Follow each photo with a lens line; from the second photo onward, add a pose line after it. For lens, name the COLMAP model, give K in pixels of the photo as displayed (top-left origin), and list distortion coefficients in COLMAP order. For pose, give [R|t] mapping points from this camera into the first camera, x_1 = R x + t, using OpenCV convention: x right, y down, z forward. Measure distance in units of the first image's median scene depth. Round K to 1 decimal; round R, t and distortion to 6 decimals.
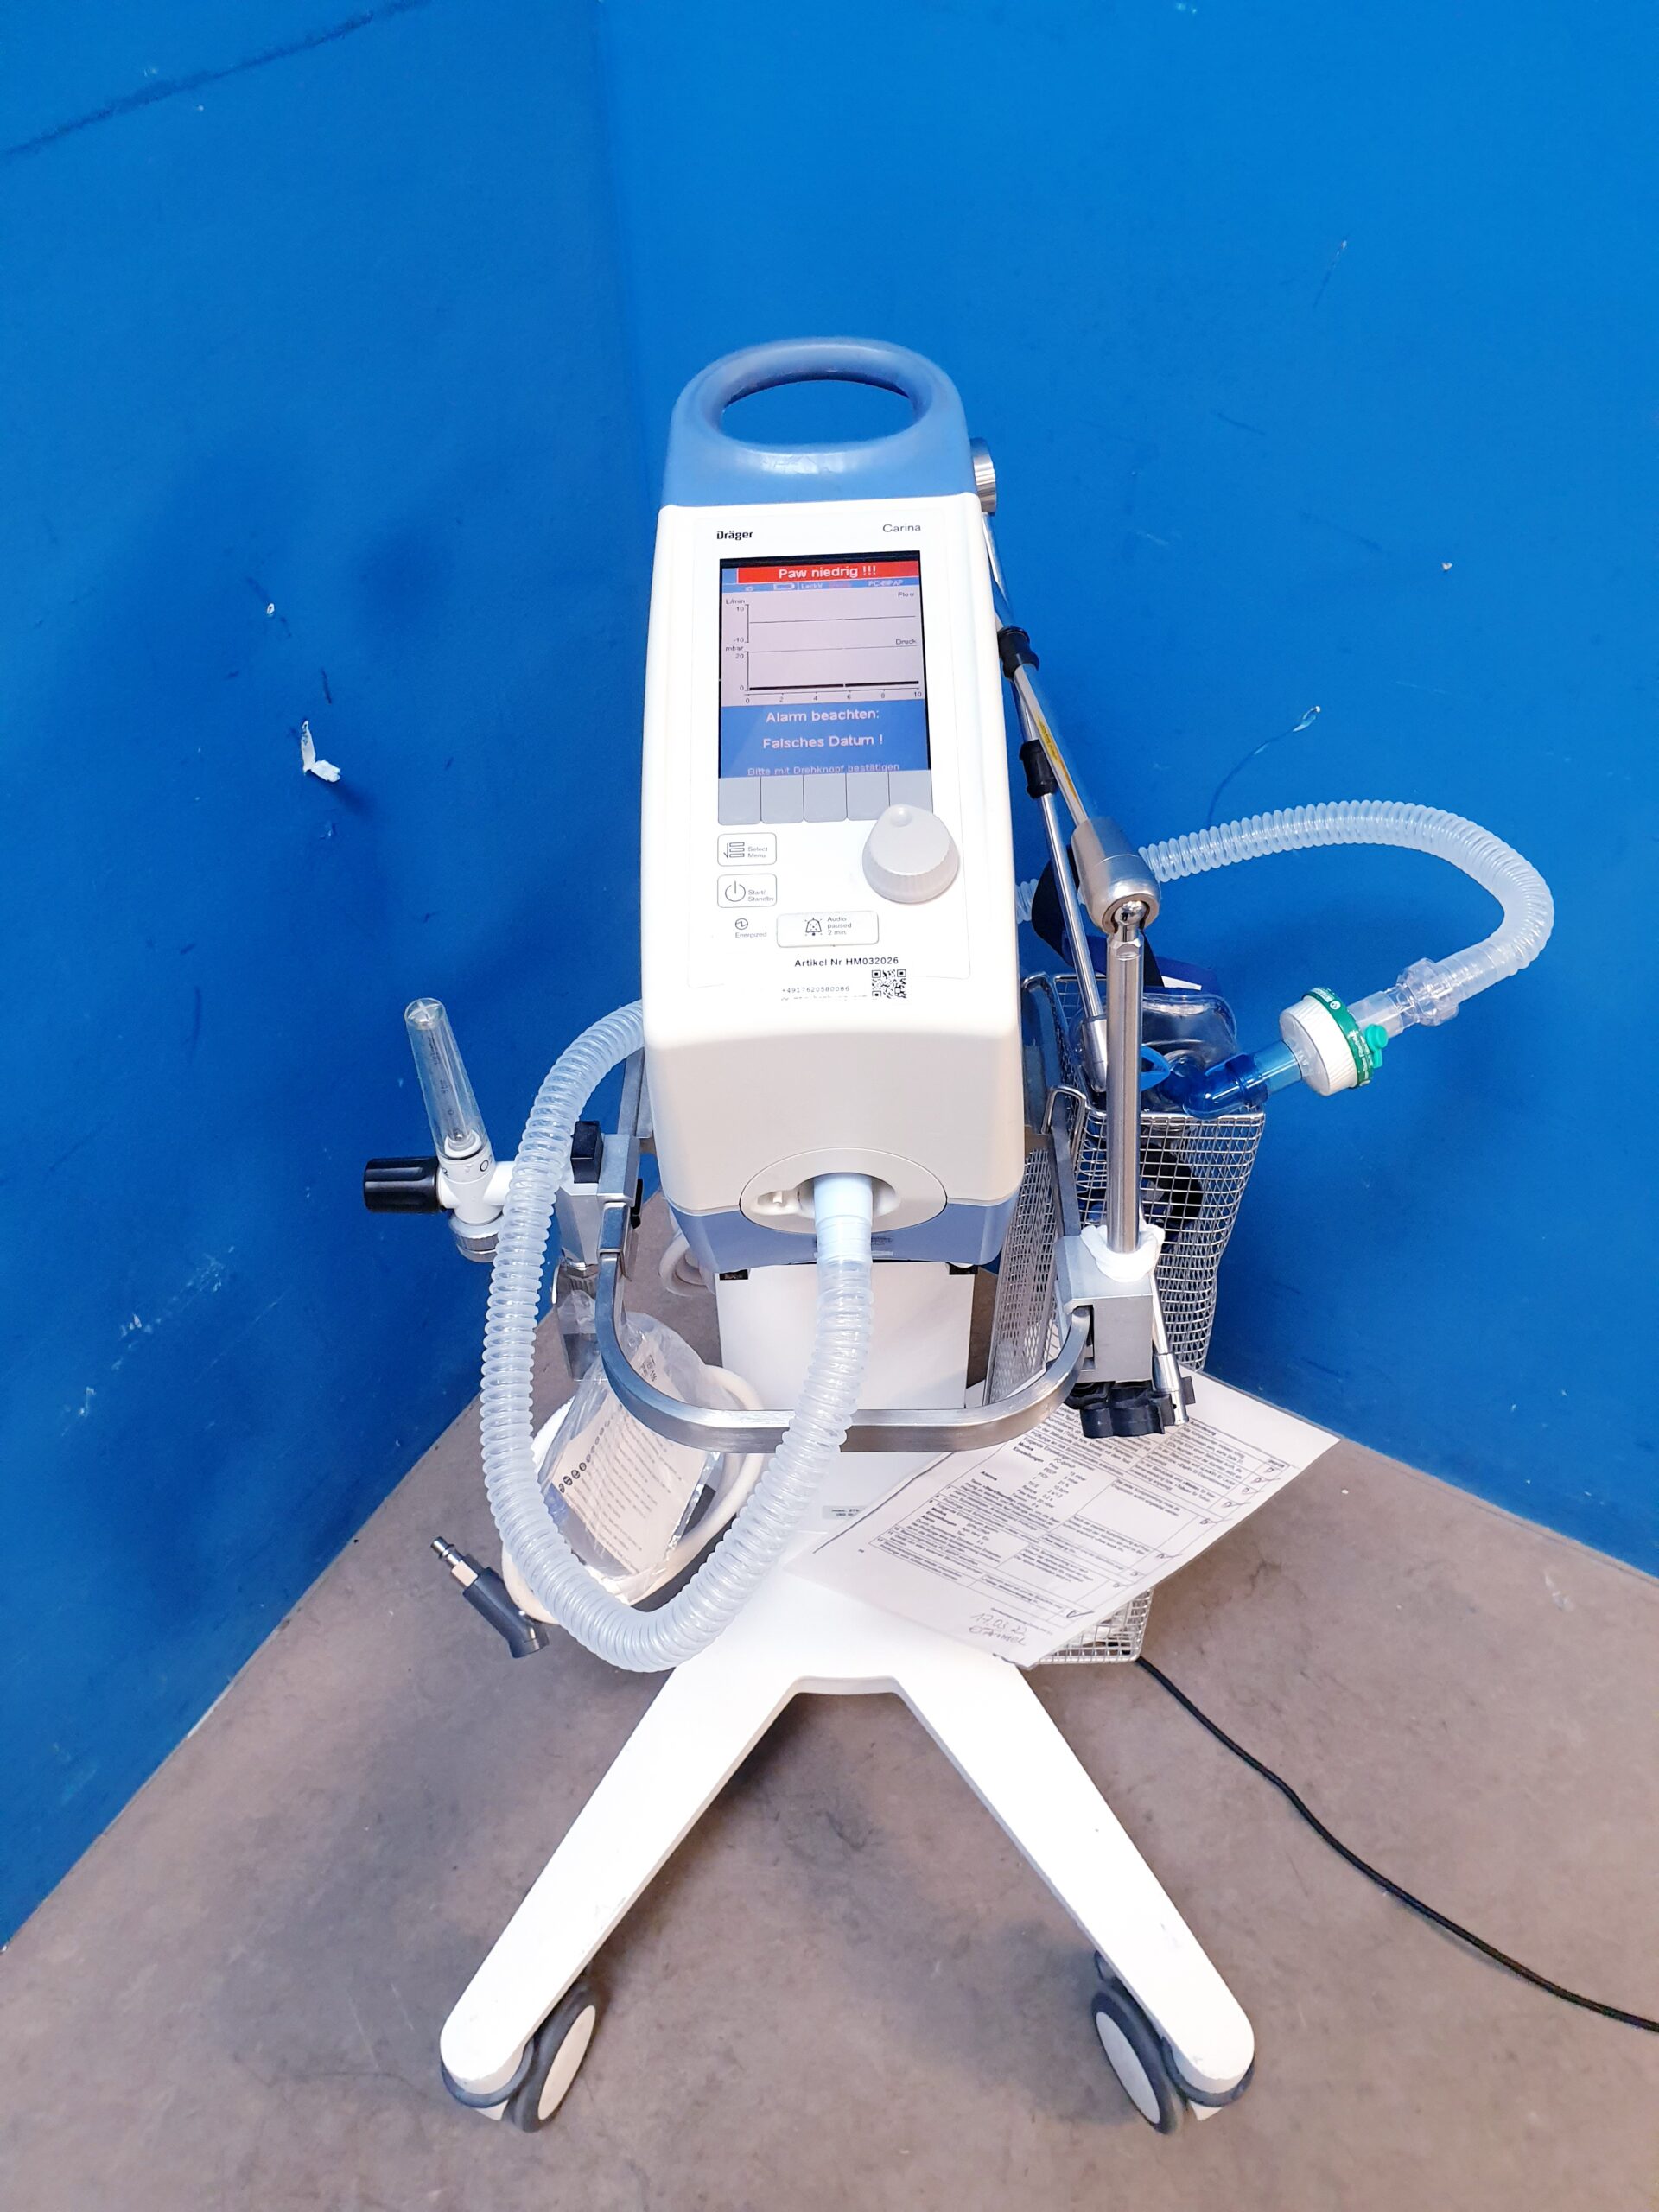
lens RADIAL K [[1733.2, 0, 839.7], [0, 1733.2, 1084.9], [0, 0, 1]] dist [-0.021889, 0.044475]
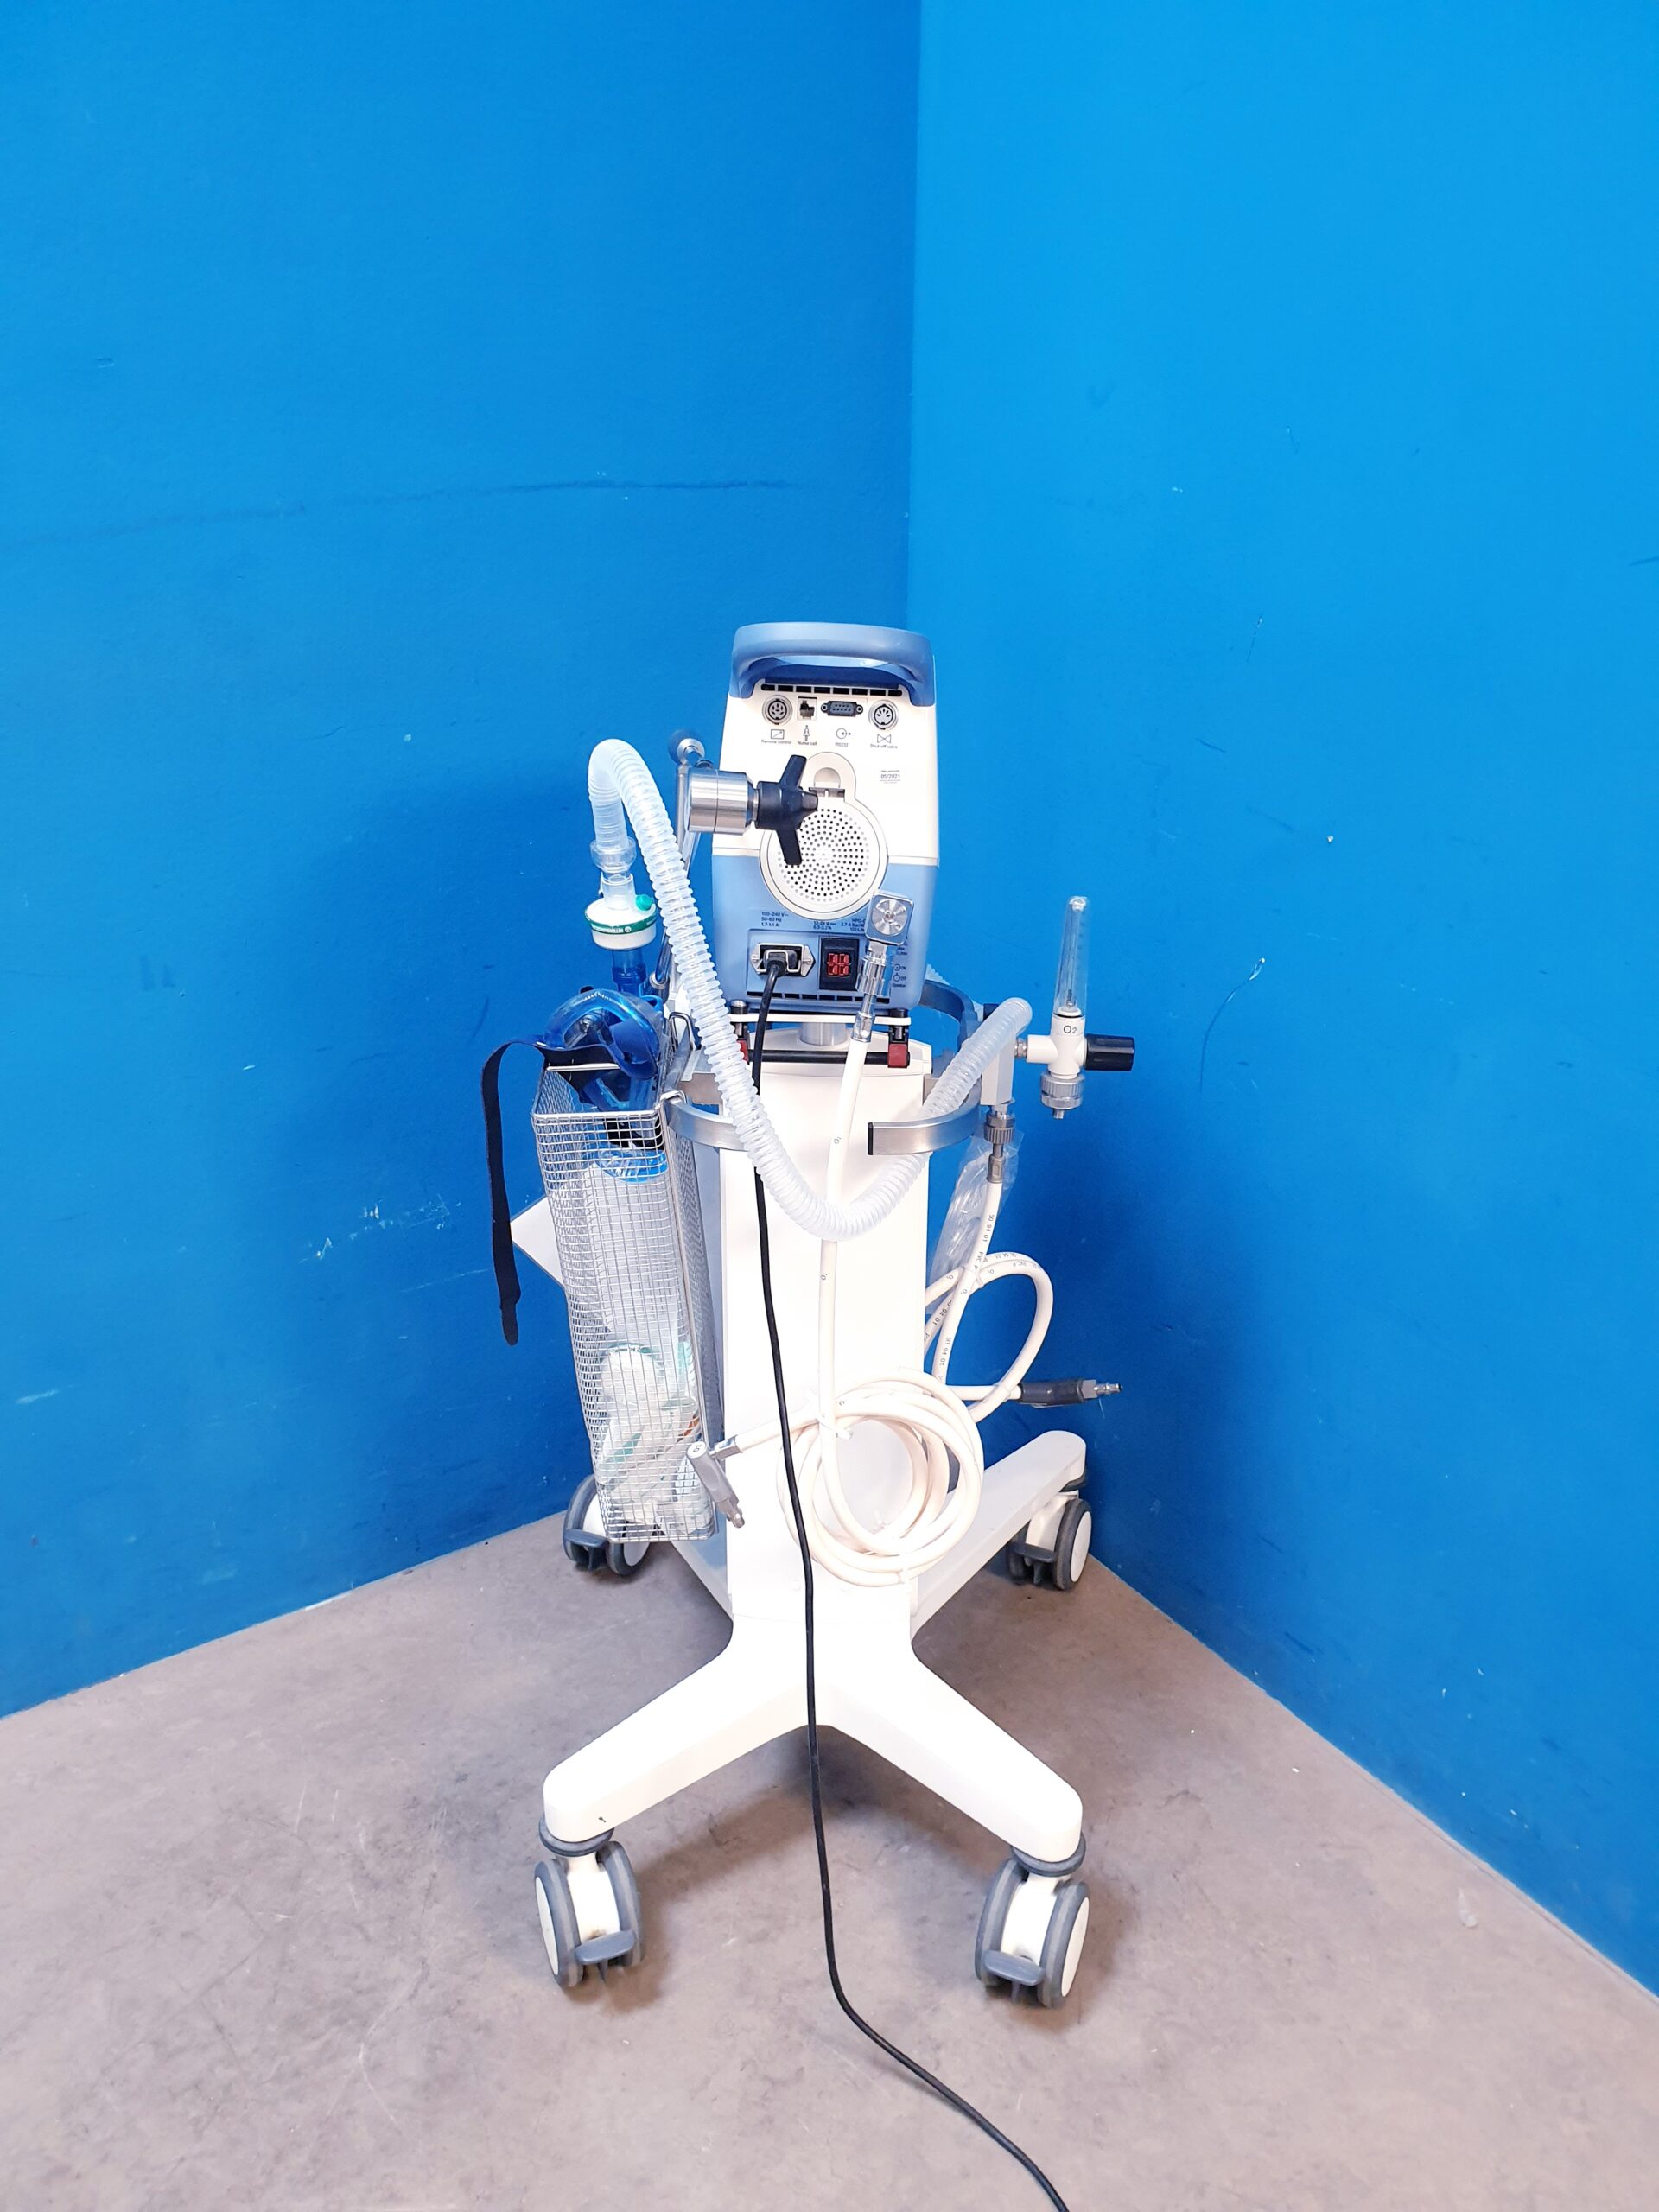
lens RADIAL K [[1733.2, 0, 830.1], [0, 1733.2, 1095.2], [0, 0, 1]] dist [-0.021889, 0.044475]
pose [[0.902057, 0.171906, -0.395905, 0.471723], [-0.320340, 0.881392, -0.347174, 0.405272], [0.289266, 0.439995, 0.850135, -0.171515]]
